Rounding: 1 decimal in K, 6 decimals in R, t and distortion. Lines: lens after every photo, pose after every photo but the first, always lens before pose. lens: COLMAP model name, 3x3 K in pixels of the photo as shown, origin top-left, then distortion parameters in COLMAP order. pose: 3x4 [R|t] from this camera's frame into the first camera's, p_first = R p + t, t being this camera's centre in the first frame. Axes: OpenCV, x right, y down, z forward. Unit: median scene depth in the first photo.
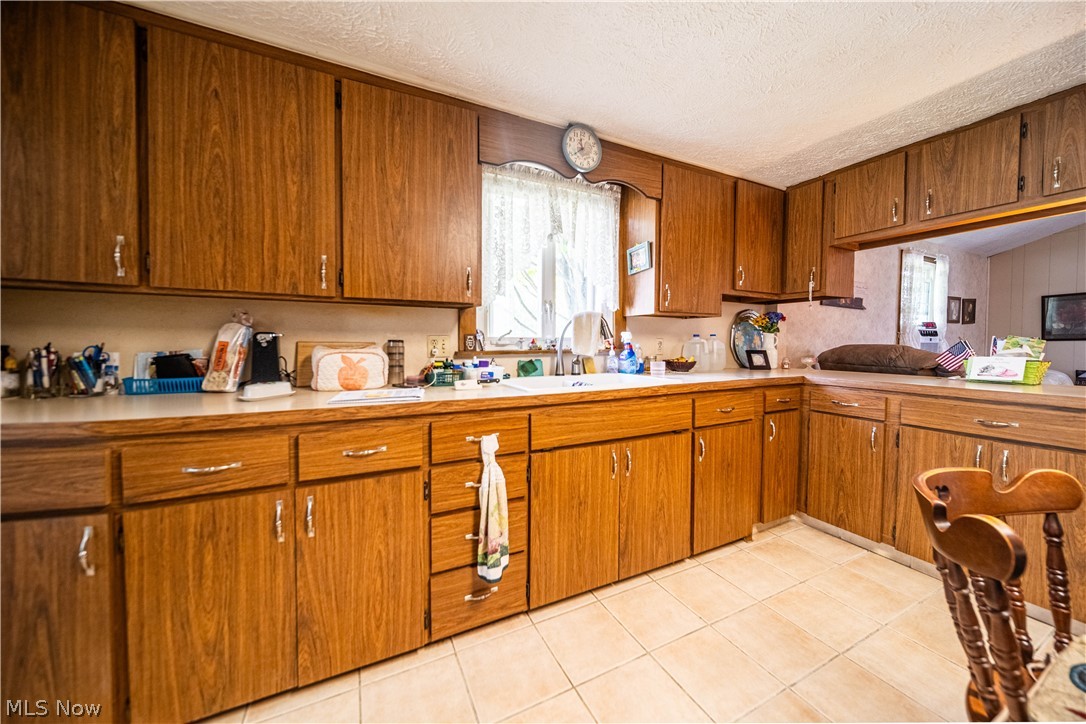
lens RADIAL K [[386.5, 0, 545.2], [0, 386.5, 354.7], [0, 0, 1]] dist [-0.001085, -0.000821]
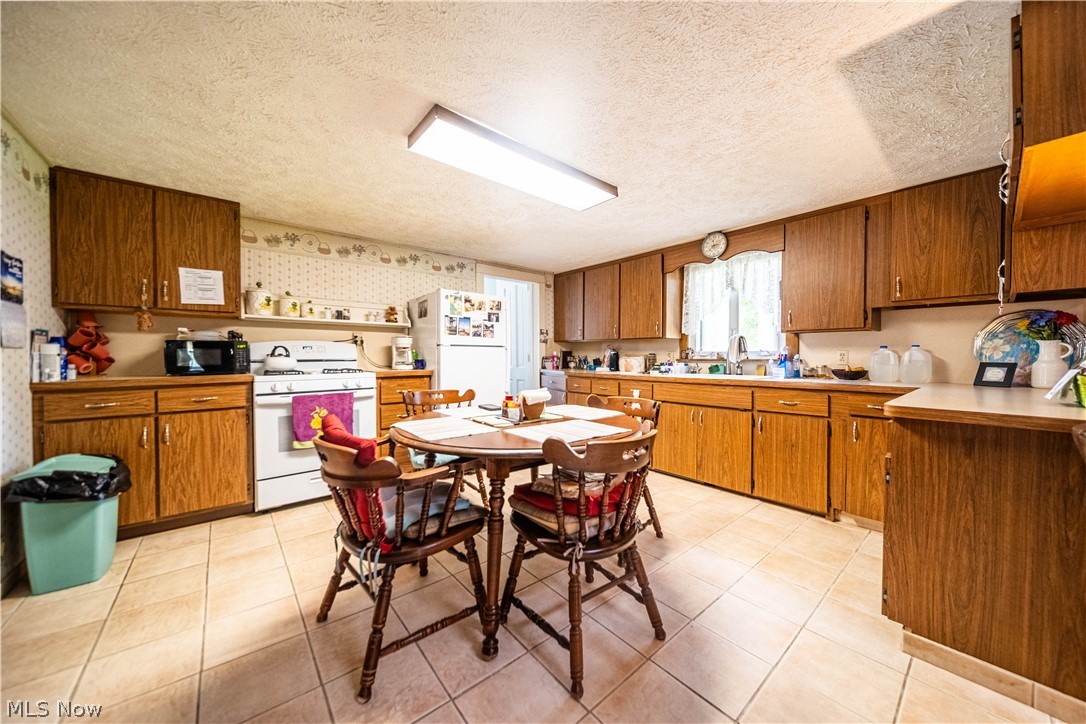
lens RADIAL K [[386.5, 0, 534.6], [0, 386.5, 359.3], [0, 0, 1]] dist [-0.001085, -0.000821]
pose [[0.209393, 0.005450, -0.977816, 1.798104], [-0.031534, 0.999502, -0.001182, 0.022025], [0.977323, 0.031082, 0.209461, -0.178188]]
